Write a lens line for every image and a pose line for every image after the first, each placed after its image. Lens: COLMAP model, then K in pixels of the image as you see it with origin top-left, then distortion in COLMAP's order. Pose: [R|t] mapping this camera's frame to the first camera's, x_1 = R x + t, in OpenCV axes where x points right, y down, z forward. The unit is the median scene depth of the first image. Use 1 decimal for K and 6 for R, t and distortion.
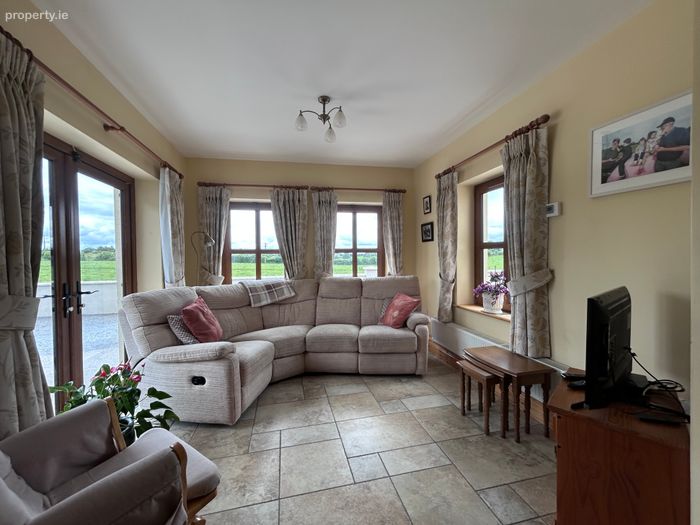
lens RADIAL K [[281.6, 0, 350.0], [0, 281.6, 263.6], [0, 0, 1]] dist [-0.004024, 0.001068]
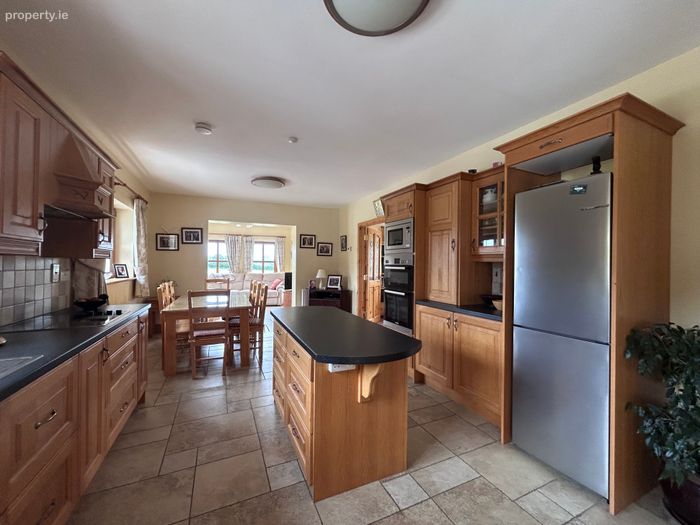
lens RADIAL K [[281.6, 0, 350.8], [0, 281.6, 264.1], [0, 0, 1]] dist [-0.004024, 0.001068]
pose [[0.977623, 0.021556, 0.209256, 0.347858], [-0.016724, 0.999552, -0.024837, 0.025678], [-0.209697, 0.020782, 0.977545, -2.009141]]
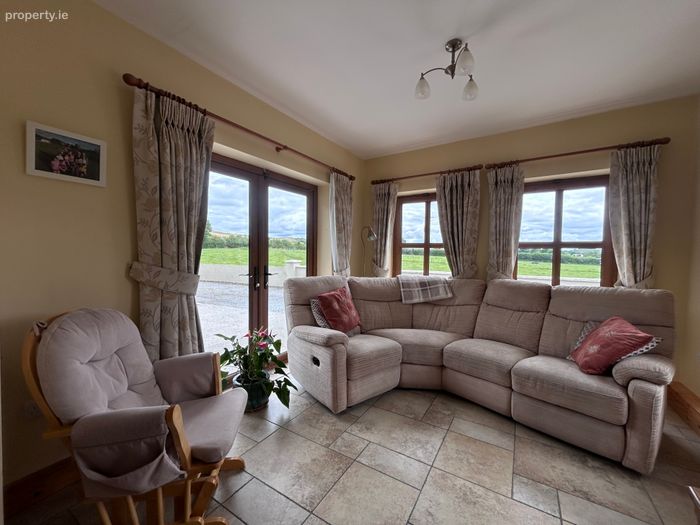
lens RADIAL K [[281.6, 0, 350.2], [0, 281.6, 263.3], [0, 0, 1]] dist [-0.004024, 0.001068]
pose [[0.707249, 0.049849, -0.705205, 0.222169], [-0.037301, 0.998753, 0.033189, -0.007373], [0.705980, 0.002832, 0.708226, 0.215252]]
